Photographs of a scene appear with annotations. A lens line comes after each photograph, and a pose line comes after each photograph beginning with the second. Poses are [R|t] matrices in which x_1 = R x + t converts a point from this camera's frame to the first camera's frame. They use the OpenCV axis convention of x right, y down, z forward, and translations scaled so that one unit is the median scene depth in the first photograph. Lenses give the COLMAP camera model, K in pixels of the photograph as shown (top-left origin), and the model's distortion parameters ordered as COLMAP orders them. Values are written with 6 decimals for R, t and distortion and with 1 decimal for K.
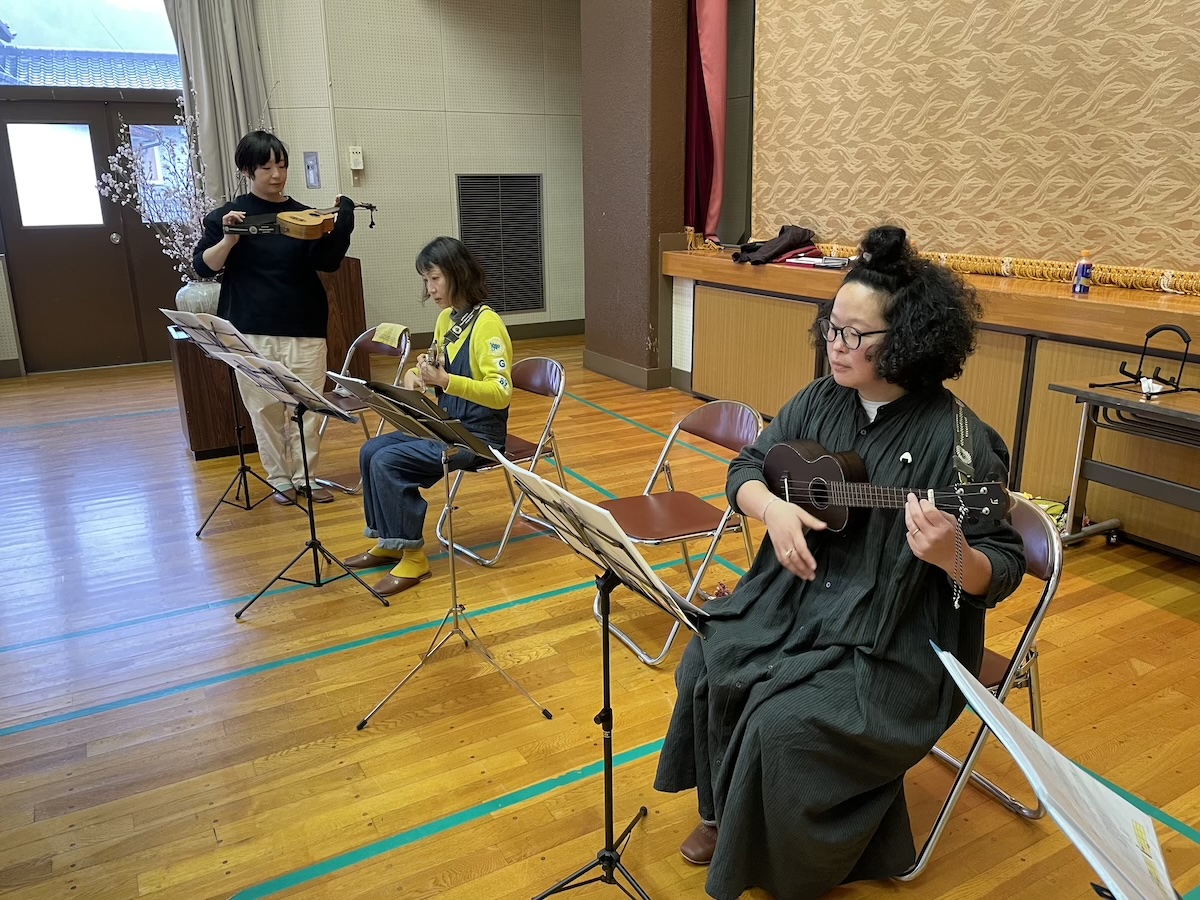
lens RADIAL K [[901.3, 0, 606.1], [0, 901.3, 444.6], [0, 0, 1]] dist [0.076181, -0.102304]
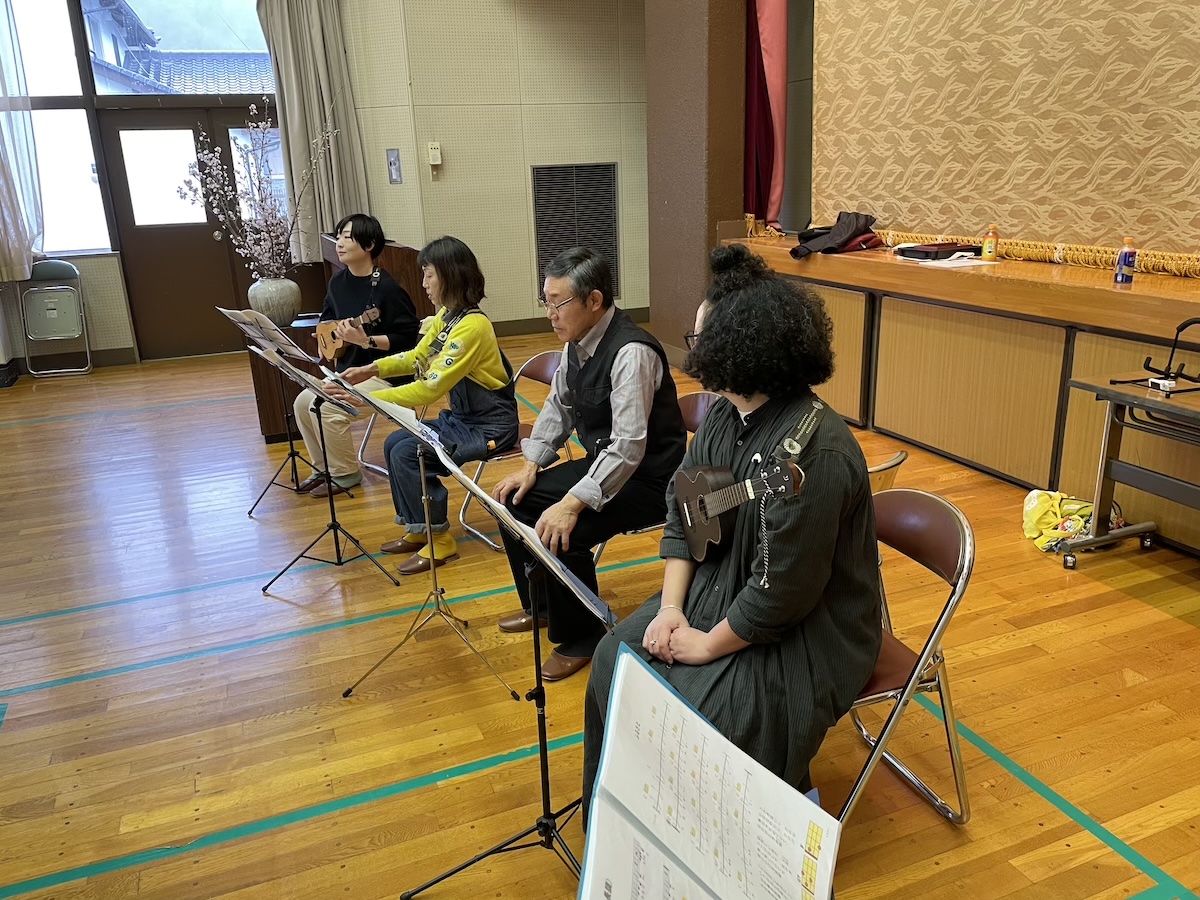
lens RADIAL K [[901.3, 0, 597.8], [0, 901.3, 447.4], [0, 0, 1]] dist [0.076181, -0.102304]
pose [[0.990167, 0.014969, -0.139085, 0.113866], [-0.011826, 0.999656, 0.023398, -0.010605], [0.139387, -0.021524, 0.990004, -0.017554]]
